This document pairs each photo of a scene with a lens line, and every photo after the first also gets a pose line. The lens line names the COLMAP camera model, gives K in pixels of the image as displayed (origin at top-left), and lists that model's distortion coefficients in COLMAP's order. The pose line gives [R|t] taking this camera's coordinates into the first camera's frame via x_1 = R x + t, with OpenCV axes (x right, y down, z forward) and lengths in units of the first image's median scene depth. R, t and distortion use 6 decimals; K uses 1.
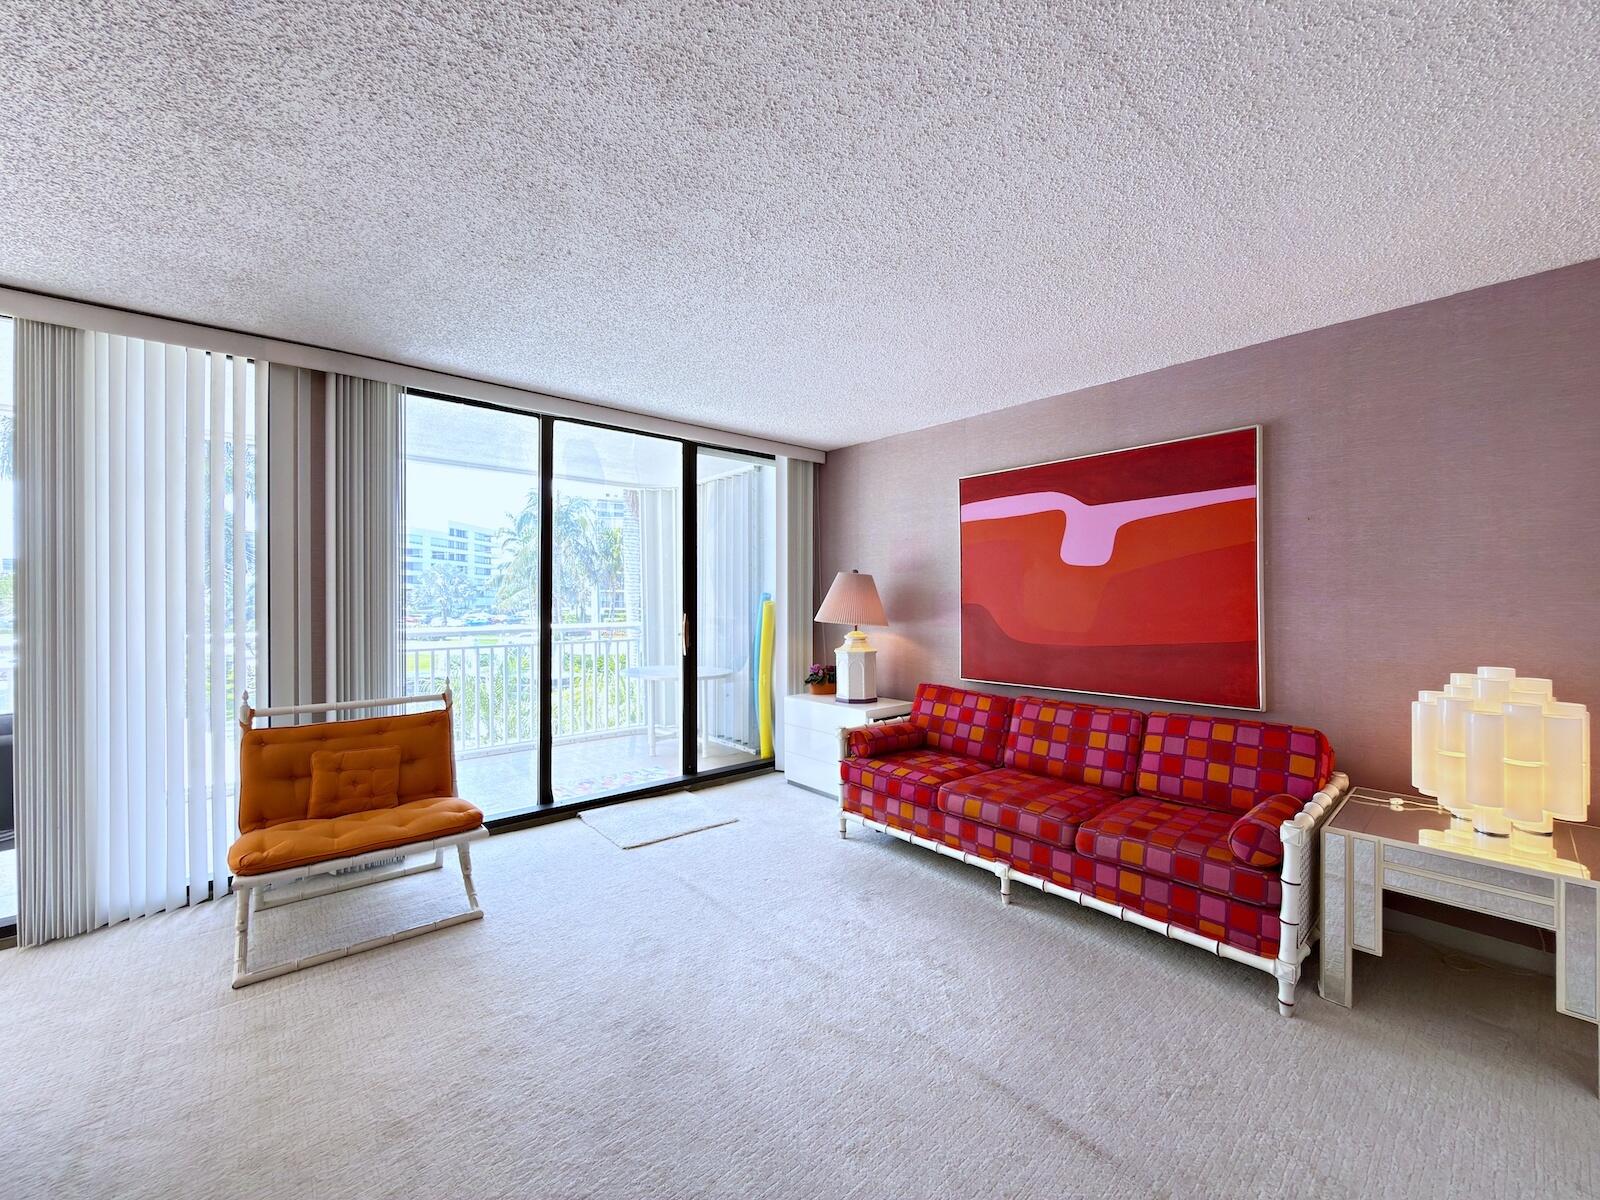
lens RADIAL K [[637.5, 0, 801.3], [0, 637.5, 598.7], [0, 0, 1]] dist [0.000049, 0.000292]
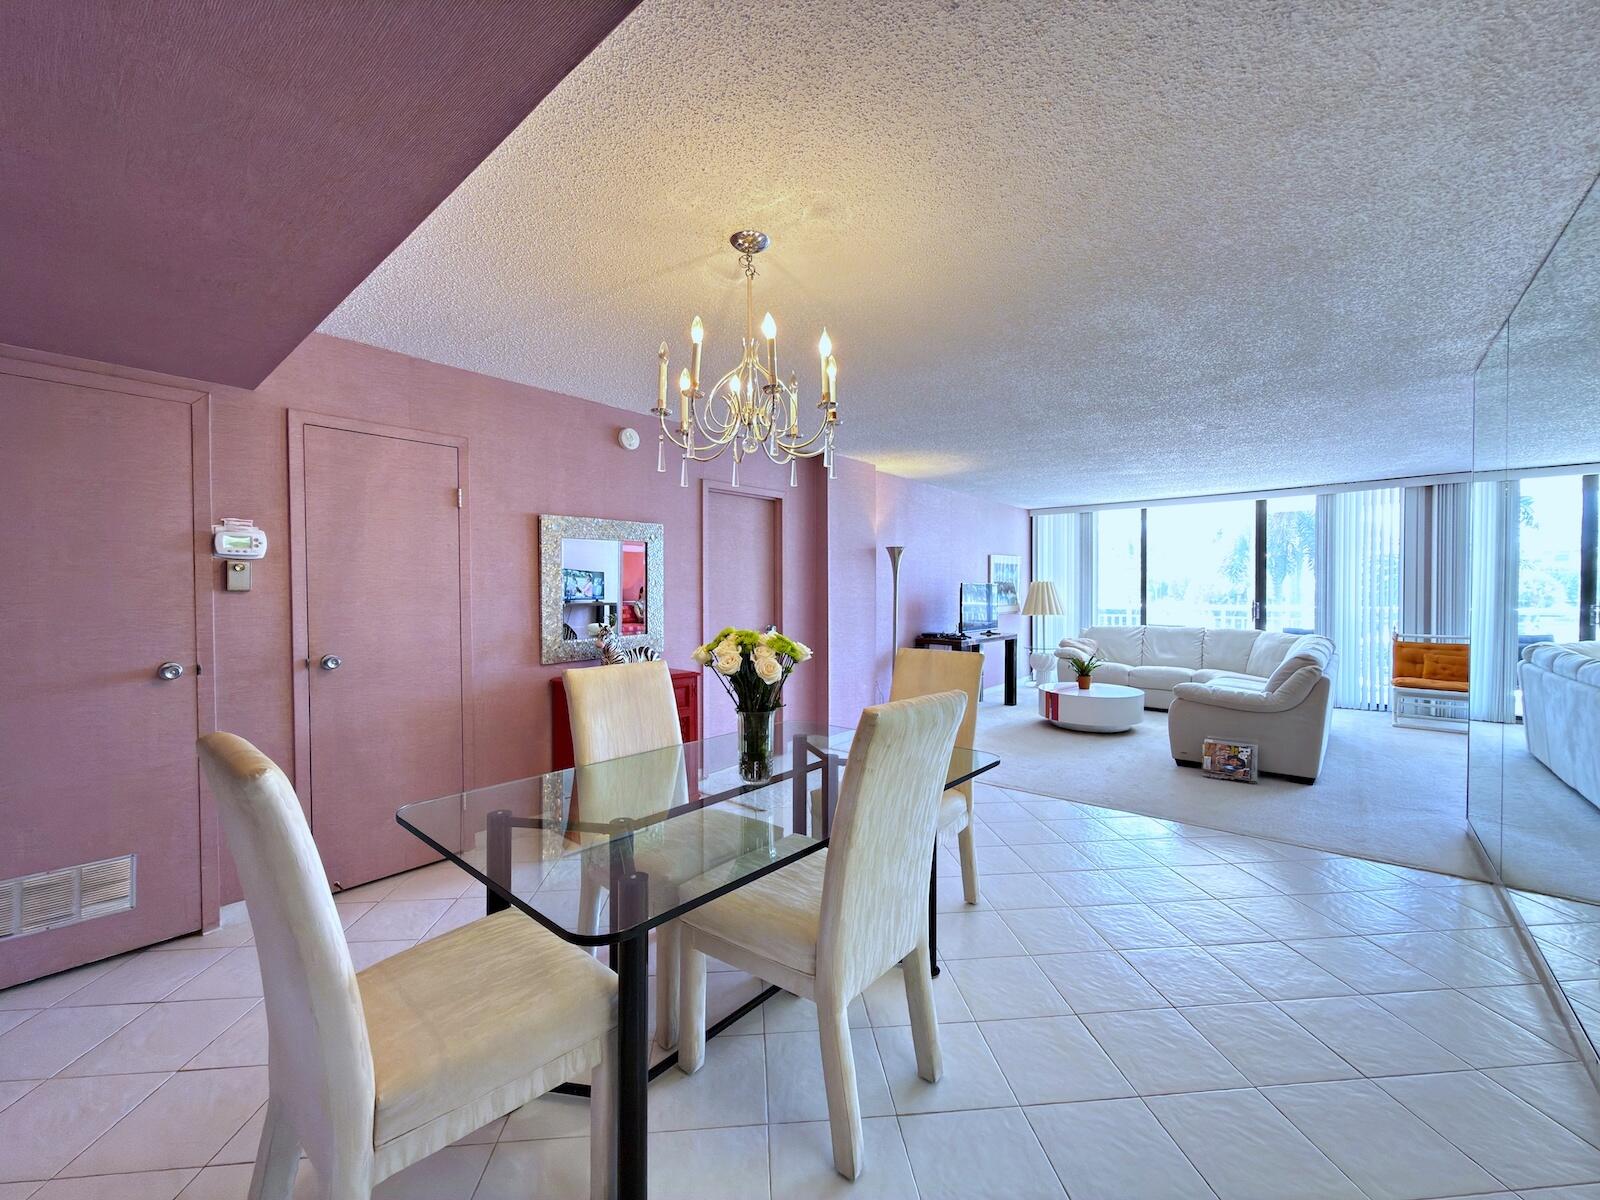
lens RADIAL K [[637.5, 0, 801.3], [0, 637.5, 598.7], [0, 0, 1]] dist [0.000049, 0.000292]
pose [[0.142663, 0.013025, -0.989686, 1.074251], [0.002854, 0.999904, 0.013571, -0.001904], [0.989767, -0.004760, 0.142612, -1.404152]]
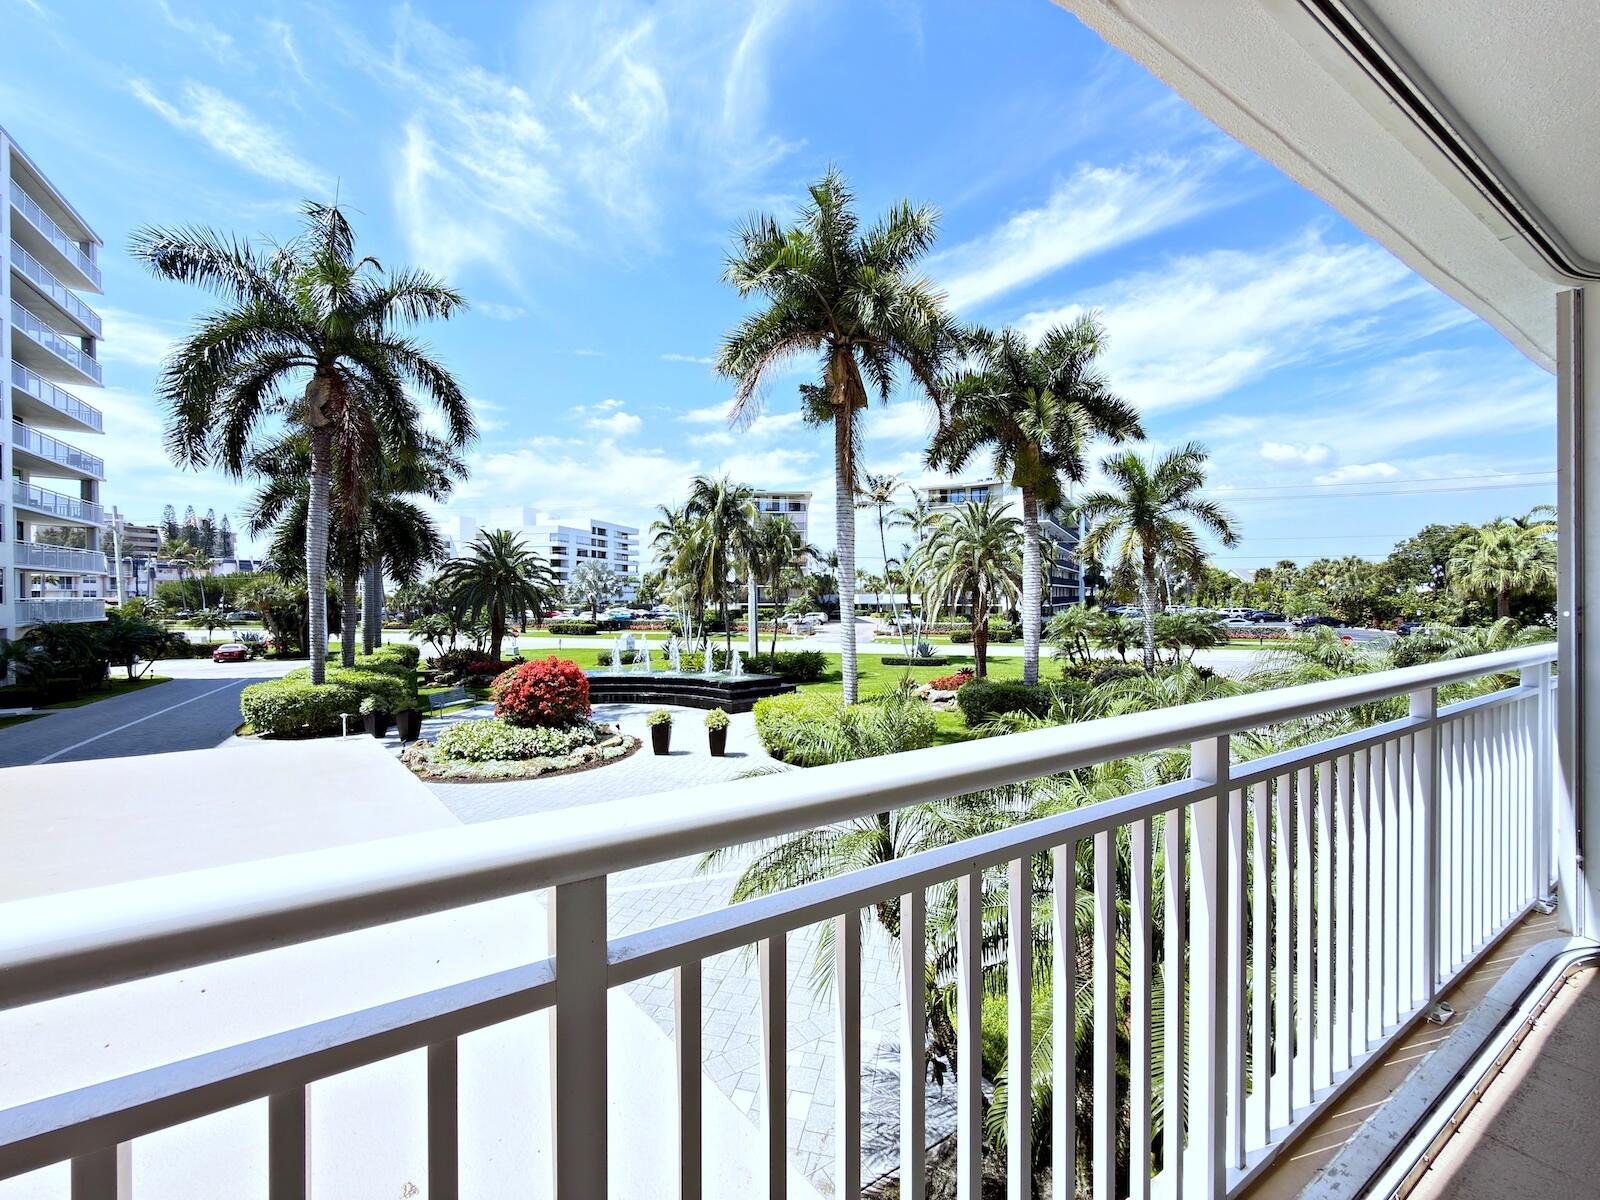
lens RADIAL K [[639.5, 0, 800.0], [0, 639.5, 600.0], [0, 0, 1]] dist [-0.001420, -0.000408]
pose [[0.984084, 0.000778, -0.177699, -1.305168], [0.000914, 0.999955, 0.009438, 0.003827], [0.177699, -0.009450, 0.984040, 1.158582]]
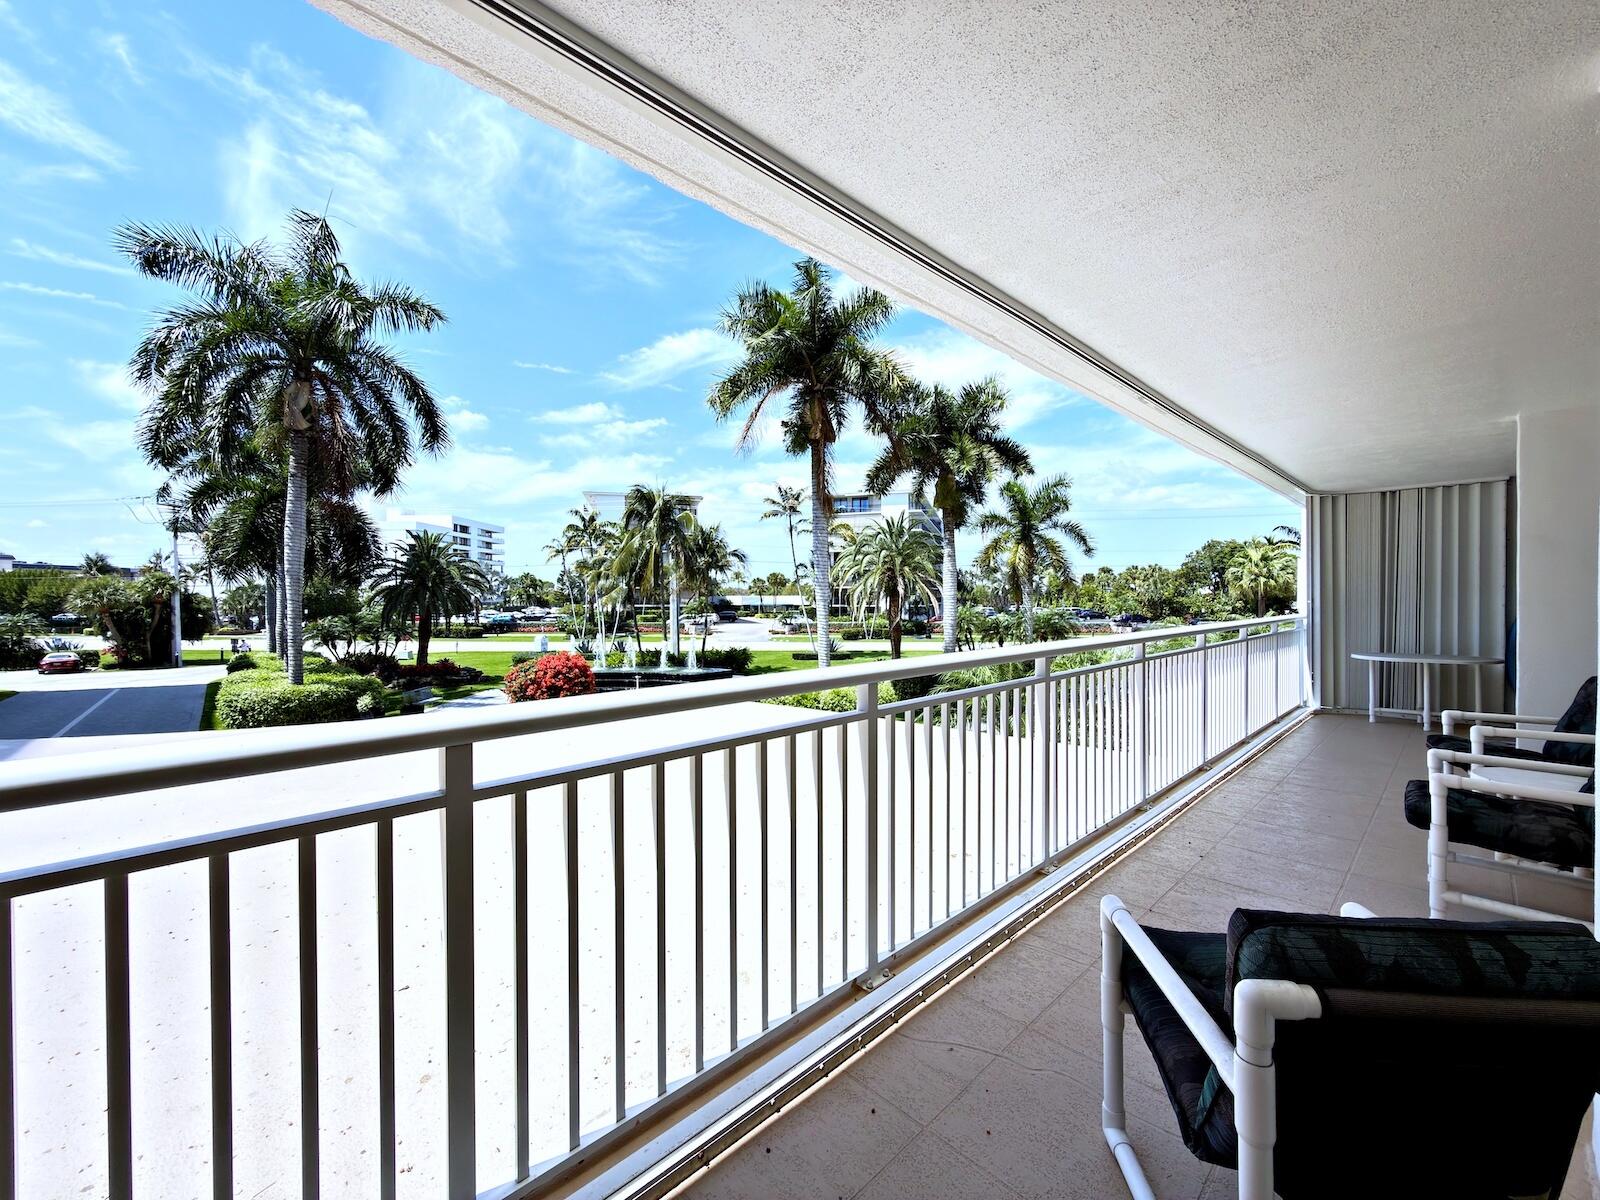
lens RADIAL K [[637.5, 0, 801.3], [0, 637.5, 598.7], [0, 0, 1]] dist [0.000049, 0.000292]
pose [[0.999316, -0.001066, 0.036973, -2.485342], [0.000863, 0.999984, 0.005512, 0.000500], [-0.036978, -0.005476, 0.999301, -0.164327]]
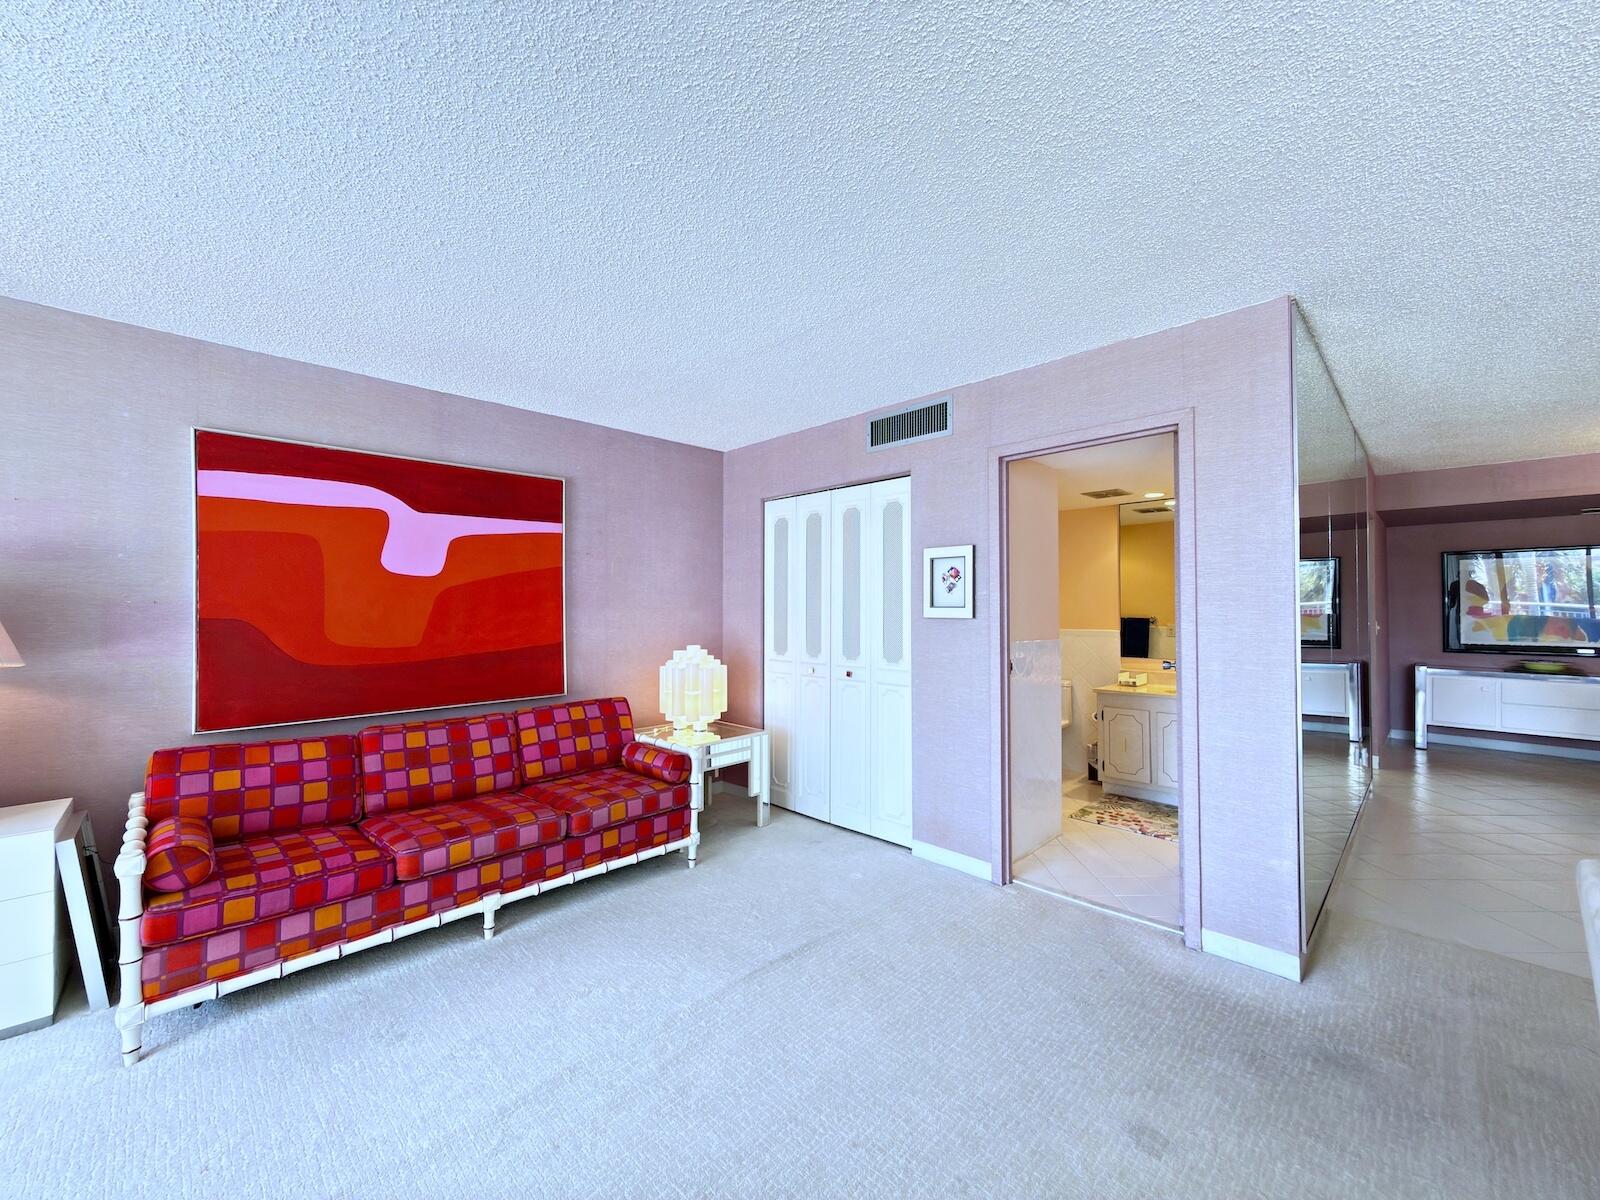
lens RADIAL K [[637.5, 0, 801.3], [0, 637.5, 598.7], [0, 0, 1]] dist [0.000049, 0.000292]
pose [[-0.068034, 0.017687, 0.997526, -0.585644], [0.003171, 0.999842, -0.017512, 0.000877], [-0.997678, 0.001972, -0.068079, 0.552235]]
